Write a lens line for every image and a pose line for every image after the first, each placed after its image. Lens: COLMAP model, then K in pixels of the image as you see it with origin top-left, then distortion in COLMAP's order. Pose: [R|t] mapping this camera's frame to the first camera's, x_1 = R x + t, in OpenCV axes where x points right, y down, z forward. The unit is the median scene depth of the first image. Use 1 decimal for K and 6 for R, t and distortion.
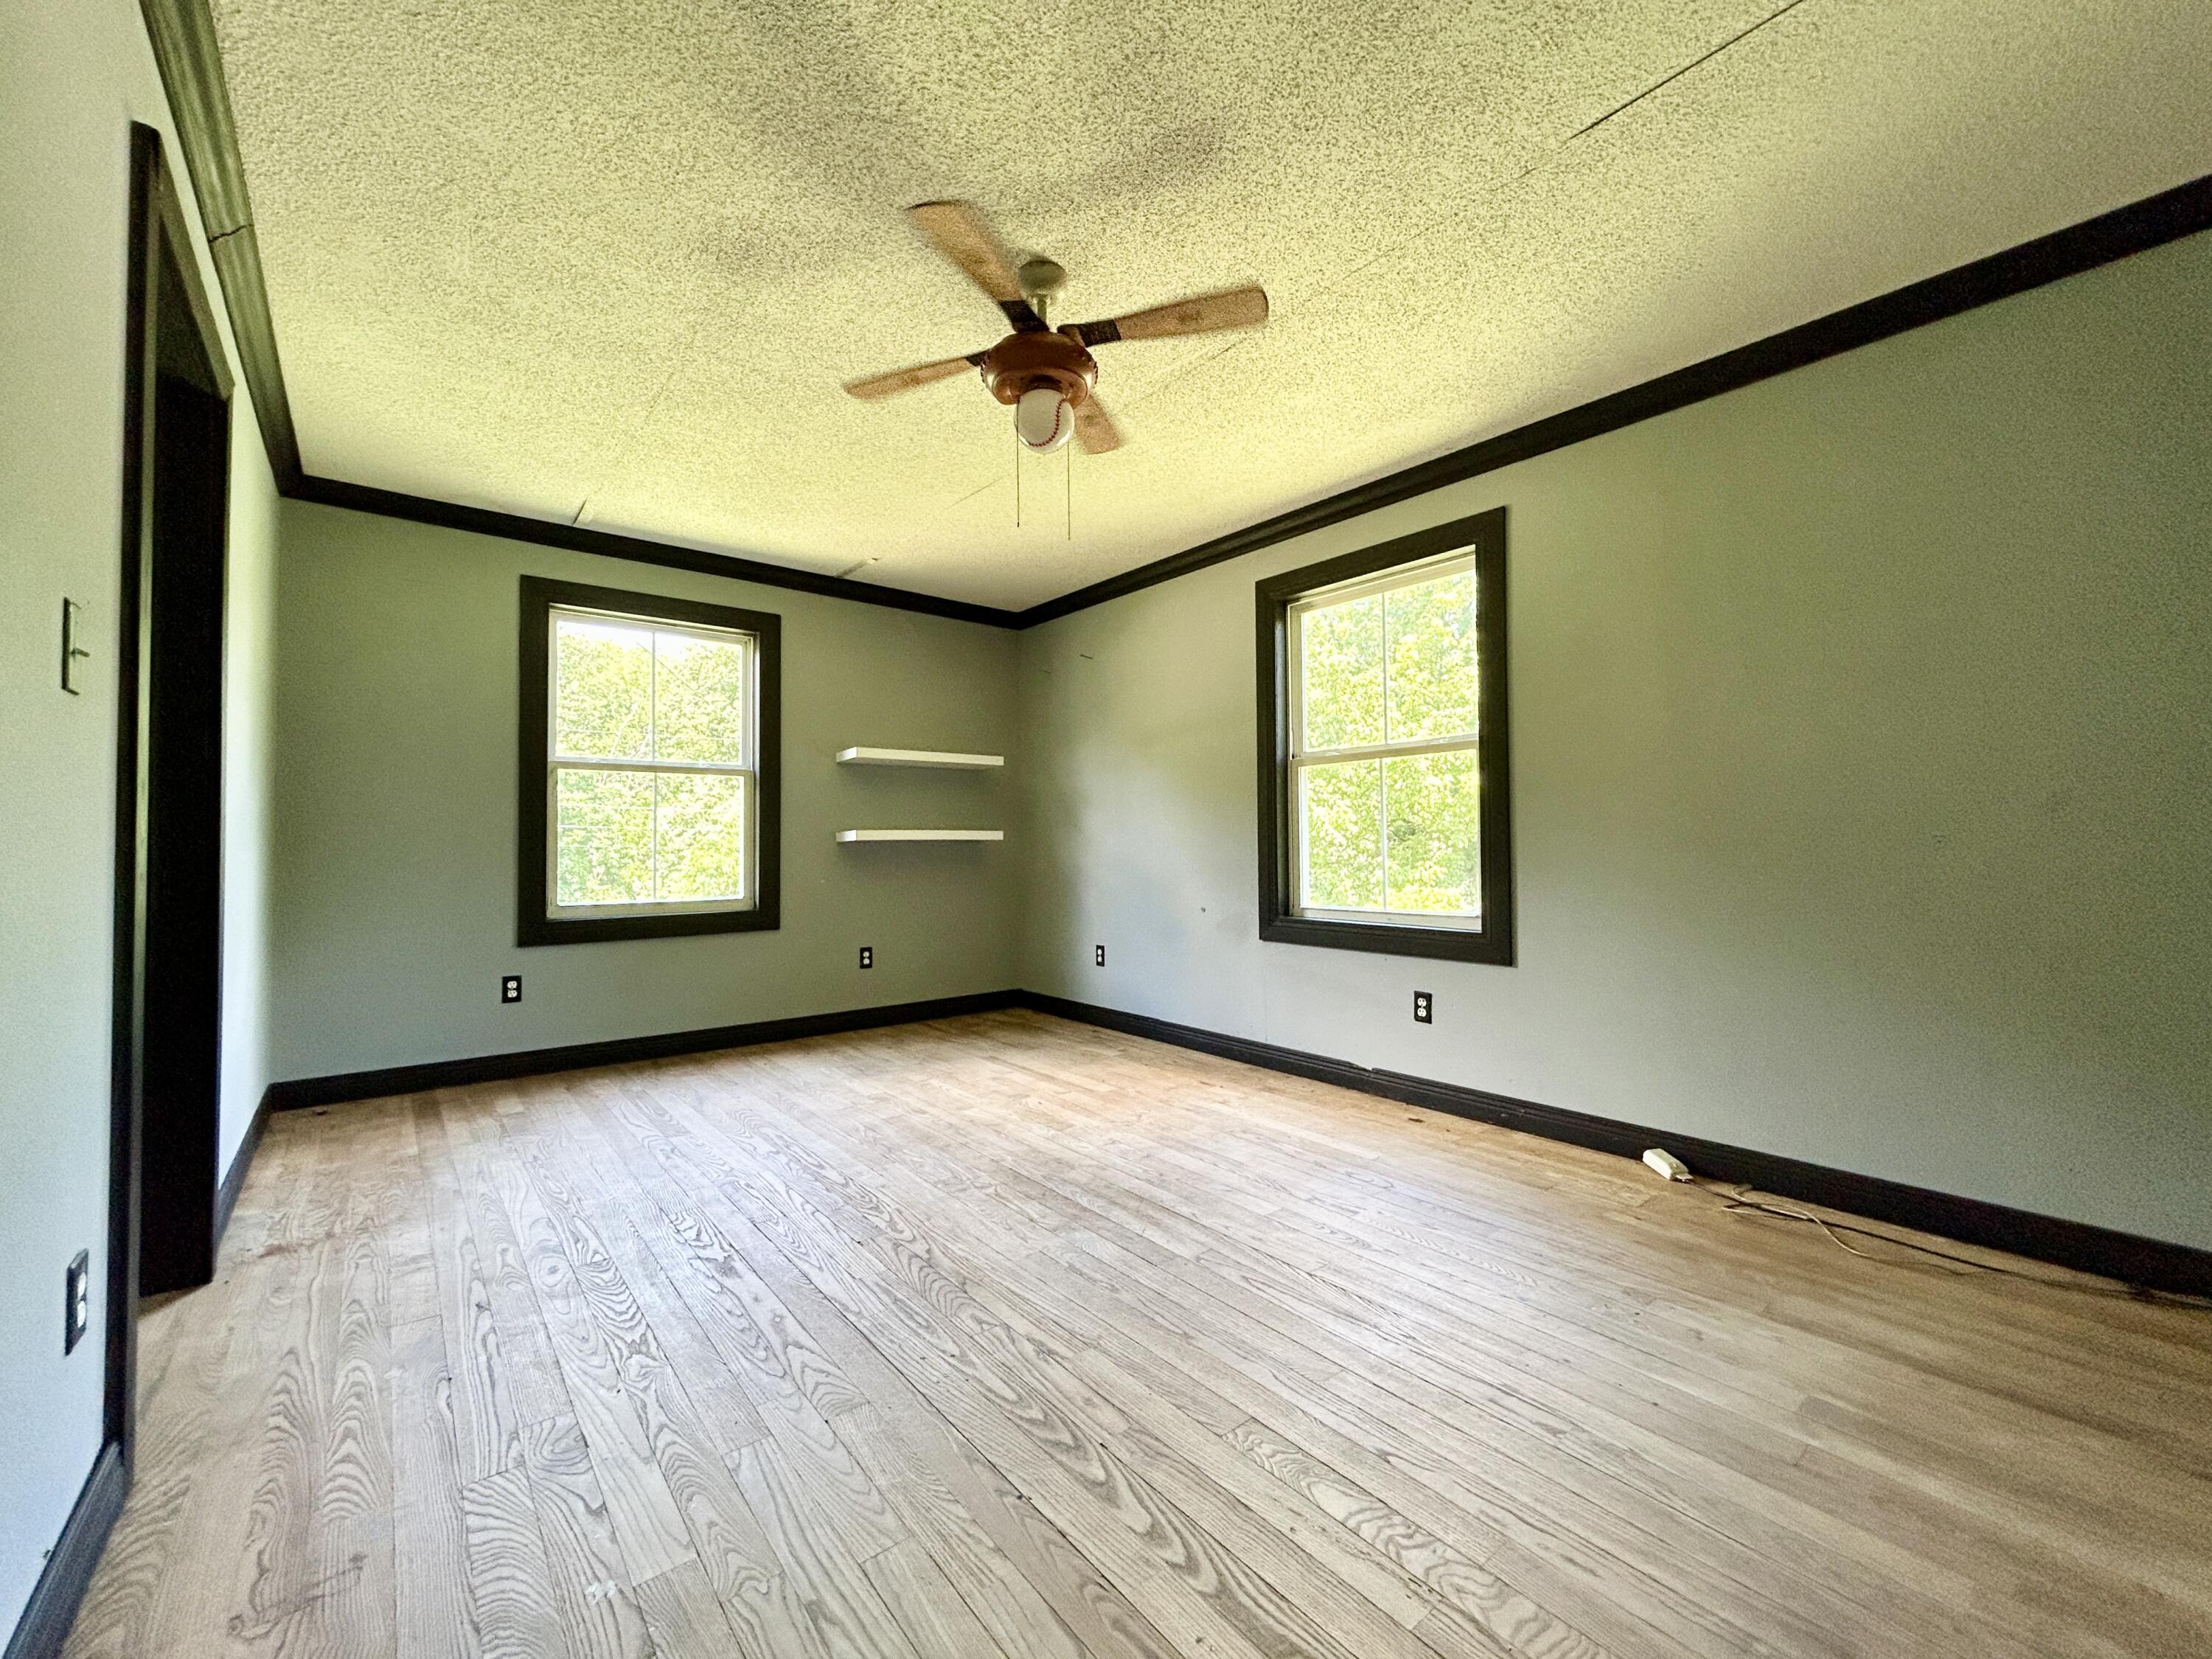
lens RADIAL K [[894.0, 0, 1122.5], [0, 894.0, 823.2], [0, 0, 1]] dist [-0.002481, 0.000888]
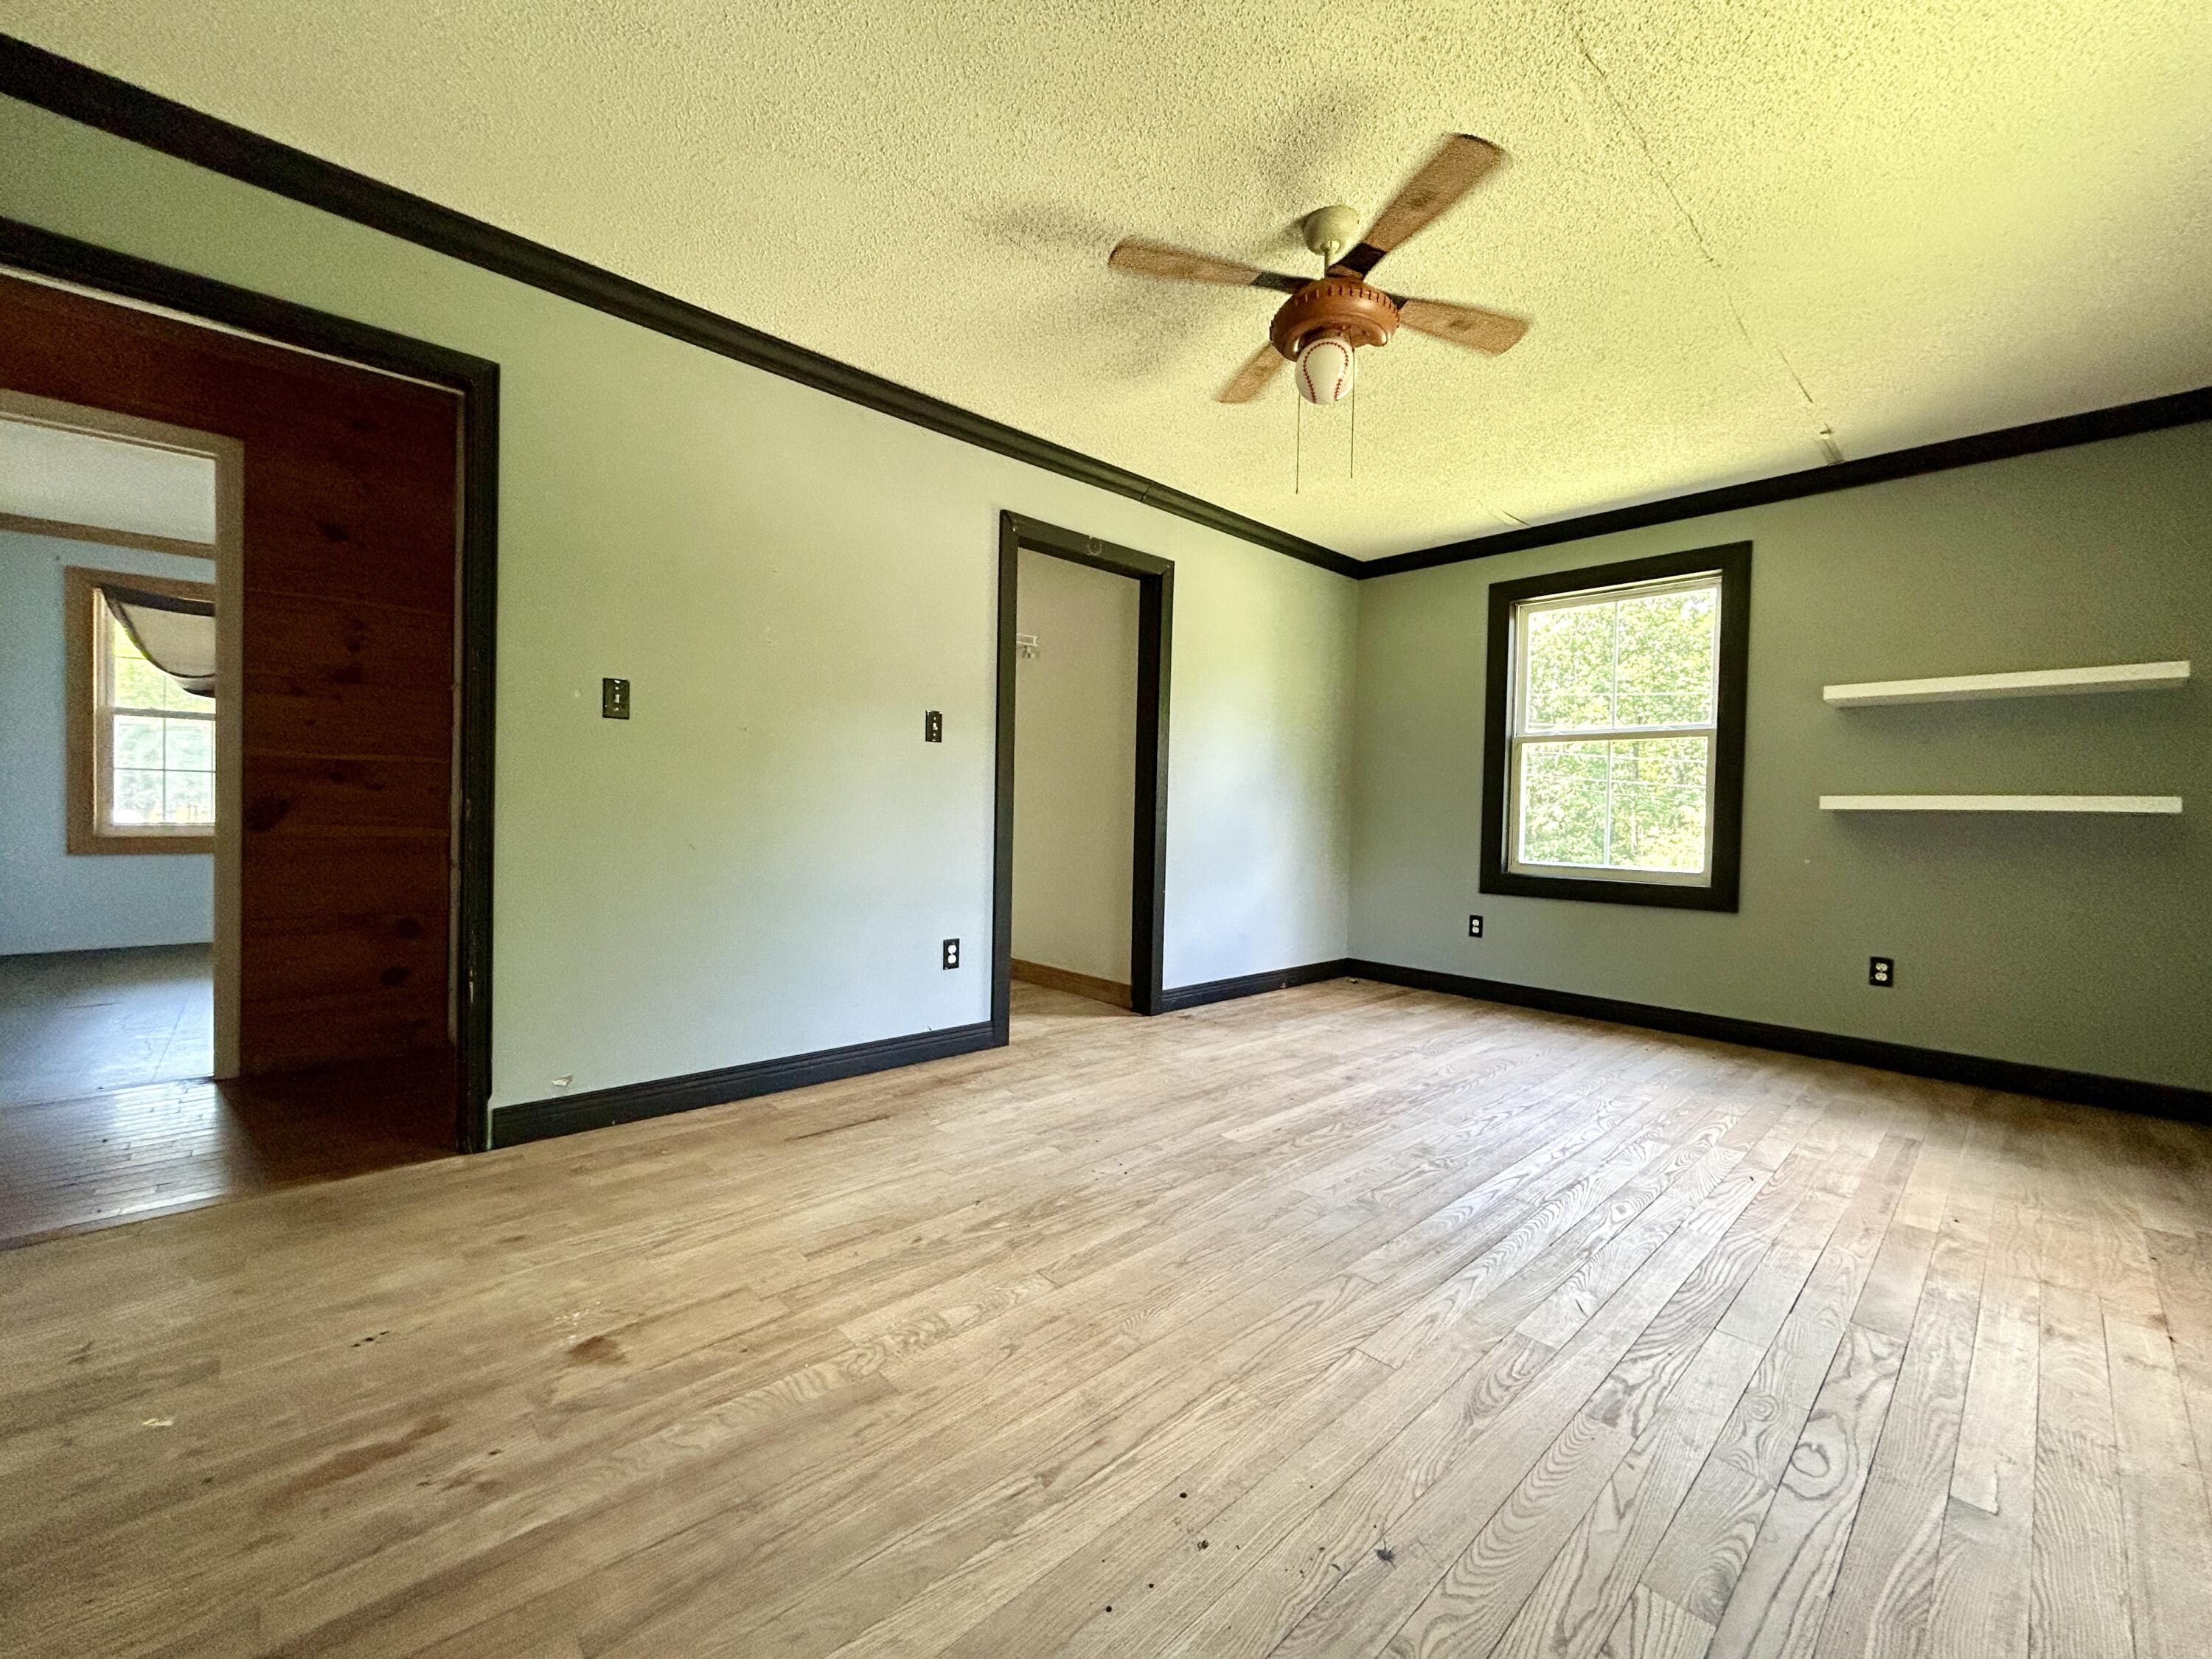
lens RADIAL K [[894.0, 0, 1068.1], [0, 894.0, 822.9], [0, 0, 1]] dist [-0.002481, 0.000888]
pose [[0.034165, 0.020342, -0.999209, 0.549051], [0.000658, 0.999792, 0.020377, 0.018879], [0.999416, -0.001354, 0.034144, 0.414760]]
